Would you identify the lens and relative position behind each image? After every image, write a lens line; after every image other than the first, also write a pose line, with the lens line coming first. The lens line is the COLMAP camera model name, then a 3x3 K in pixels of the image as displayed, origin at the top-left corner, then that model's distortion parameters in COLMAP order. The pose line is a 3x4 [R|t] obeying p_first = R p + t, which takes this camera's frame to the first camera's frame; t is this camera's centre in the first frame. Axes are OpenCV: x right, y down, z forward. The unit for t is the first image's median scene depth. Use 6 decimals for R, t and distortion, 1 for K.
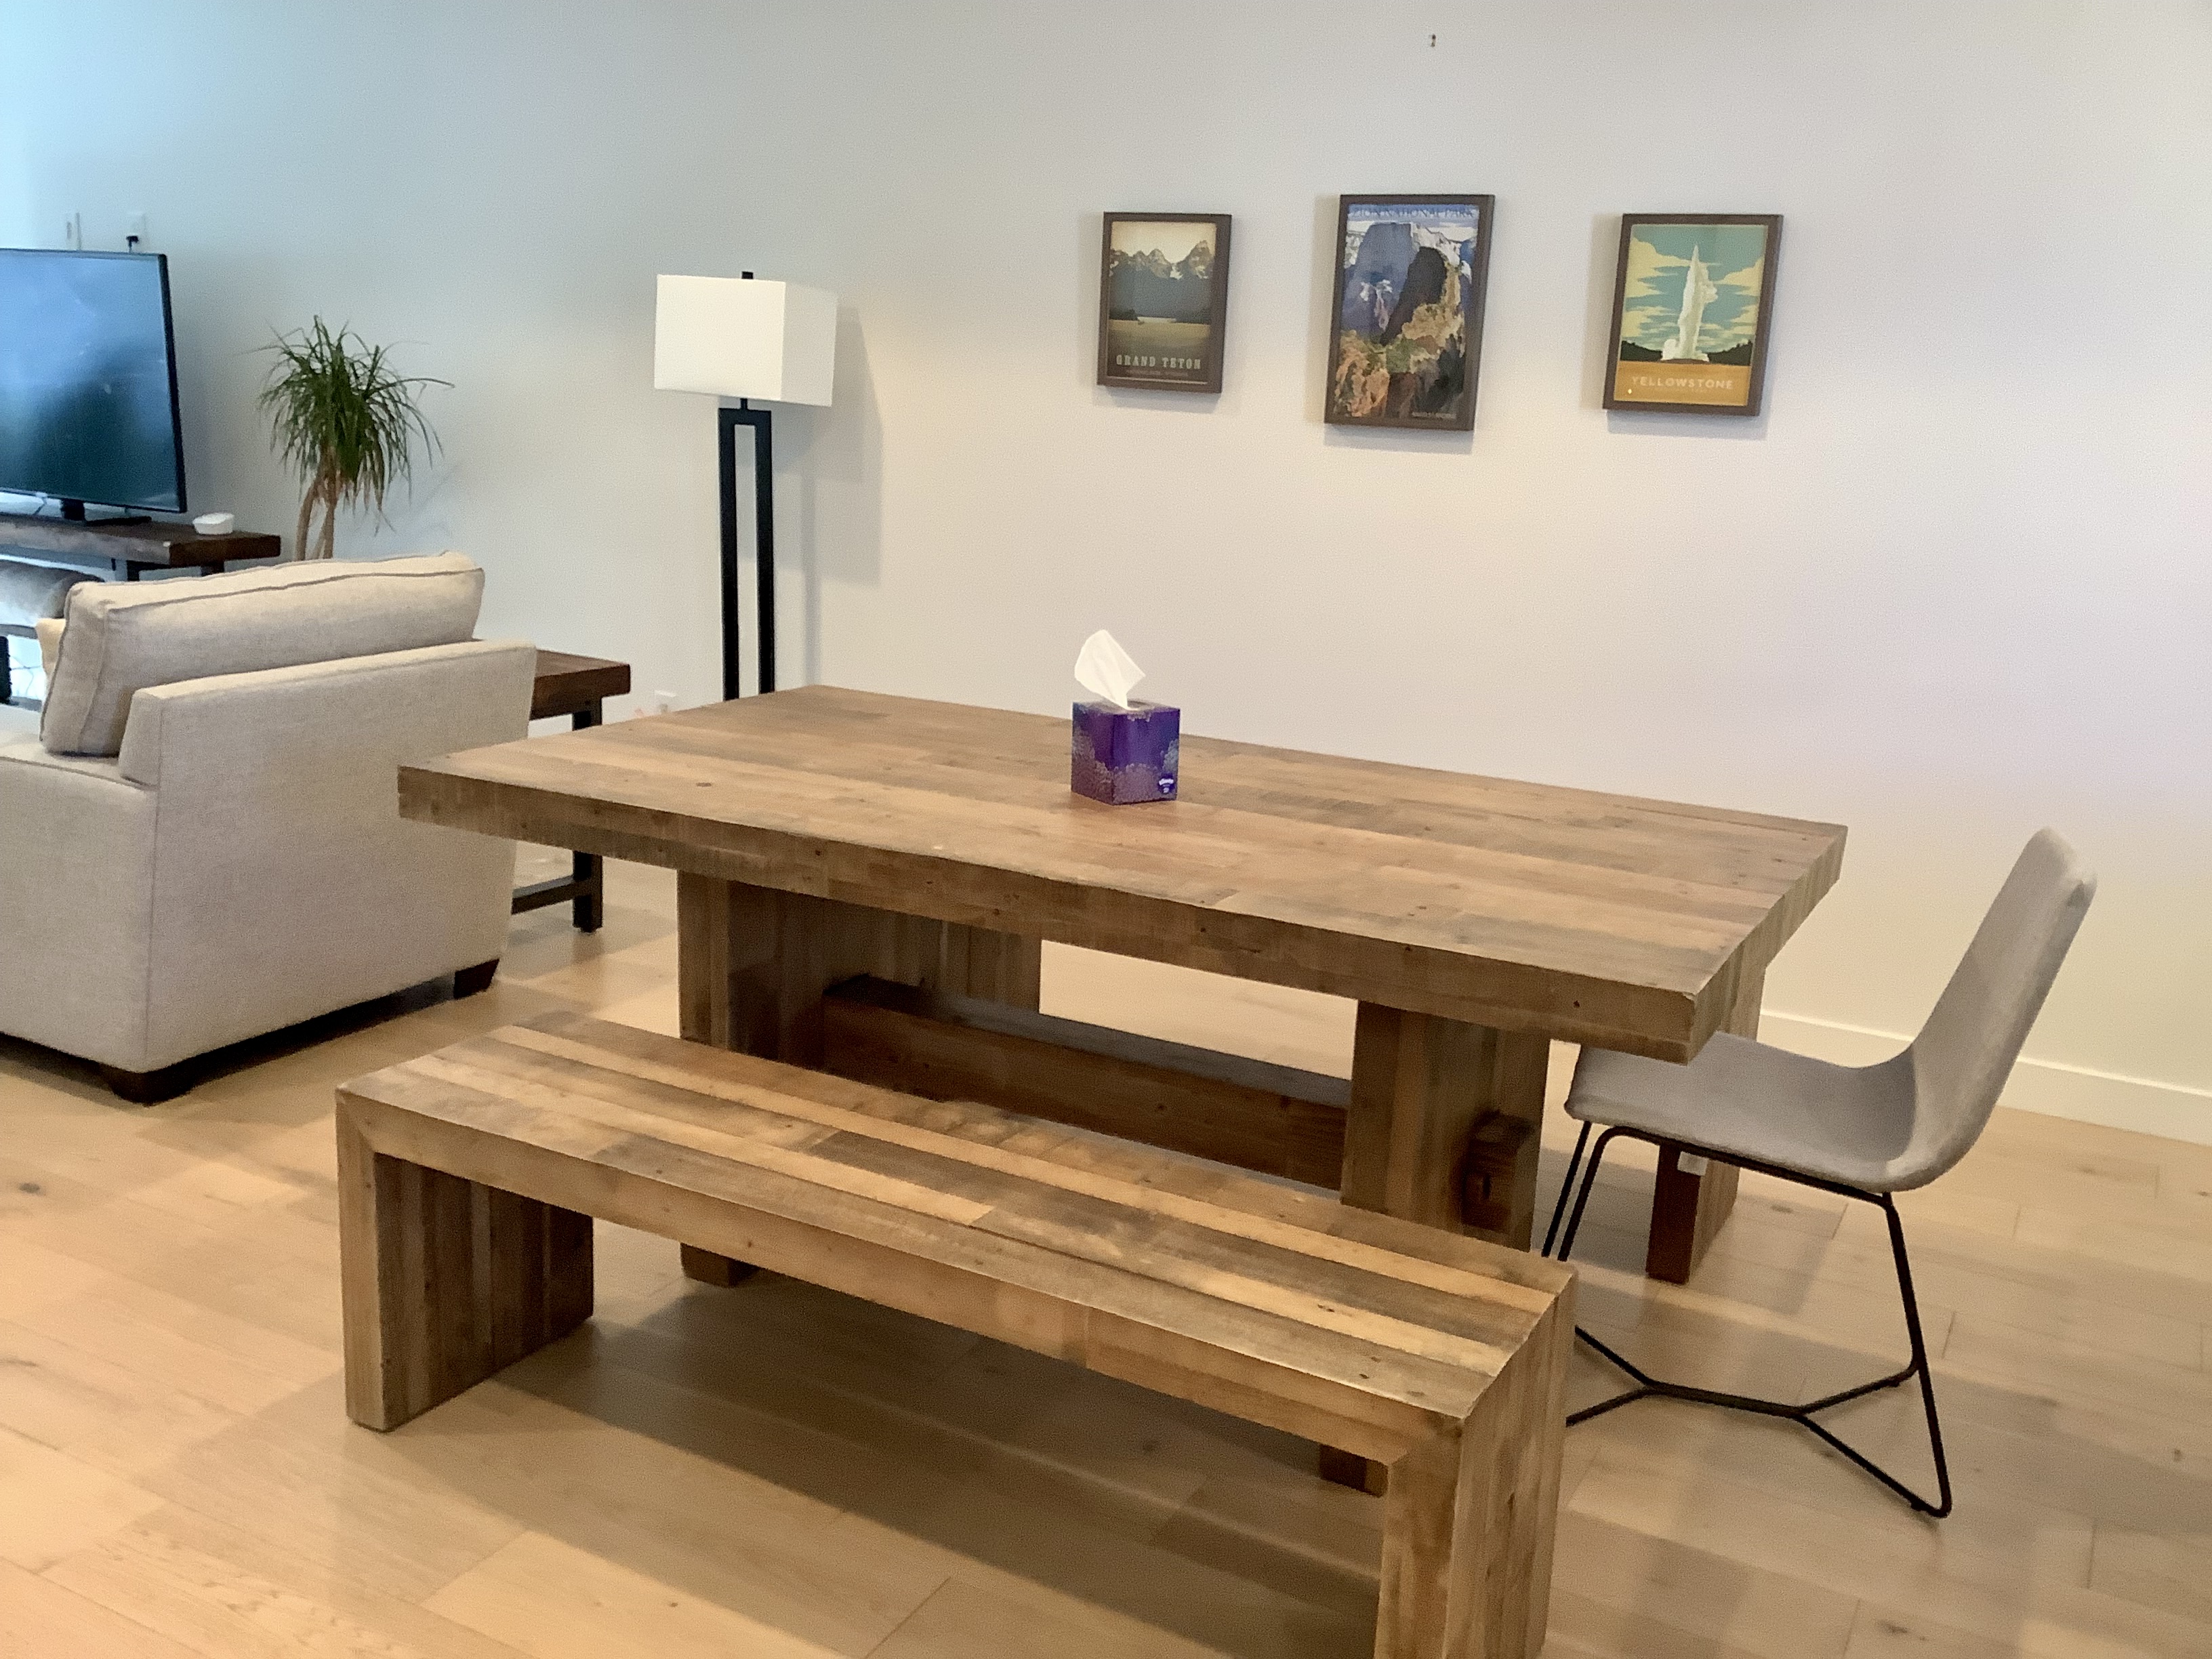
lens RADIAL K [[2058.6, 0, 1106.0], [0, 2058.6, 829.5], [0, 0, 1]] dist [0.132443, -0.224528]
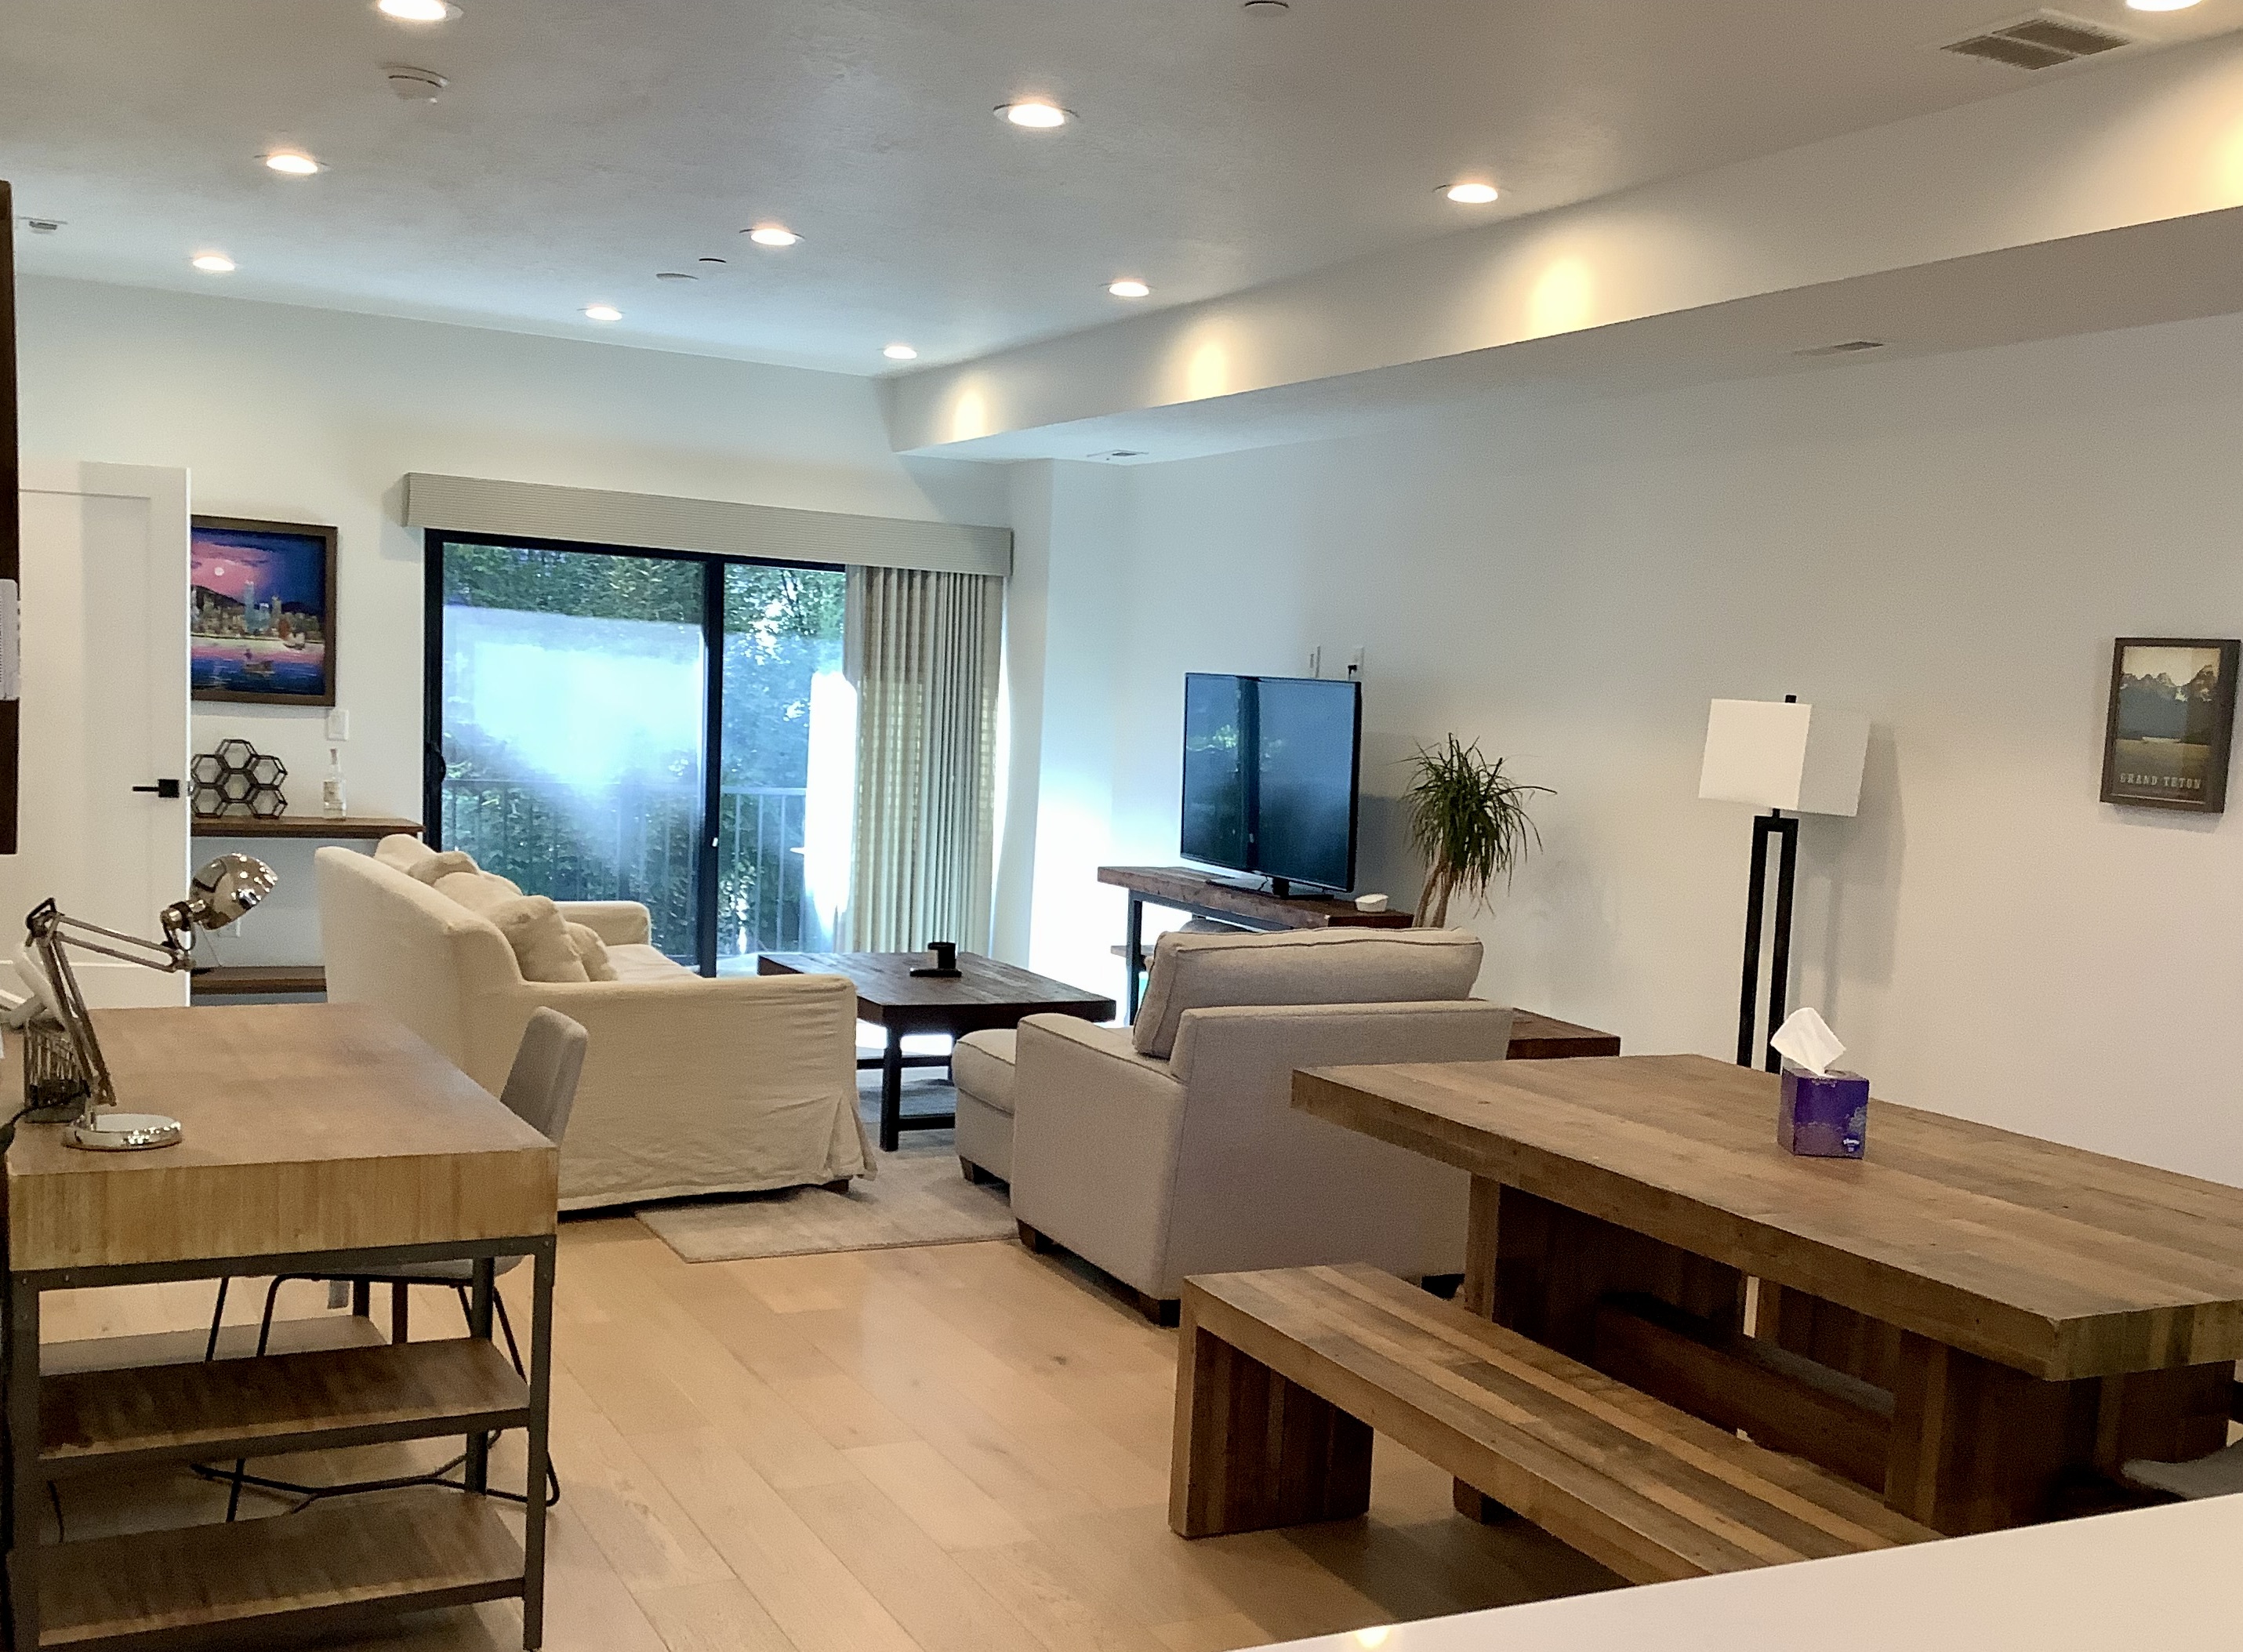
lens RADIAL K [[2473.2, 0, 1116.0], [0, 2473.2, 890.3], [0, 0, 1]] dist [0.167821, -0.008561]
pose [[0.811026, 0.046749, -0.583139, 0.494168], [-0.142452, 0.982580, -0.119349, 0.063091], [0.567401, 0.179864, 0.803558, -0.377247]]
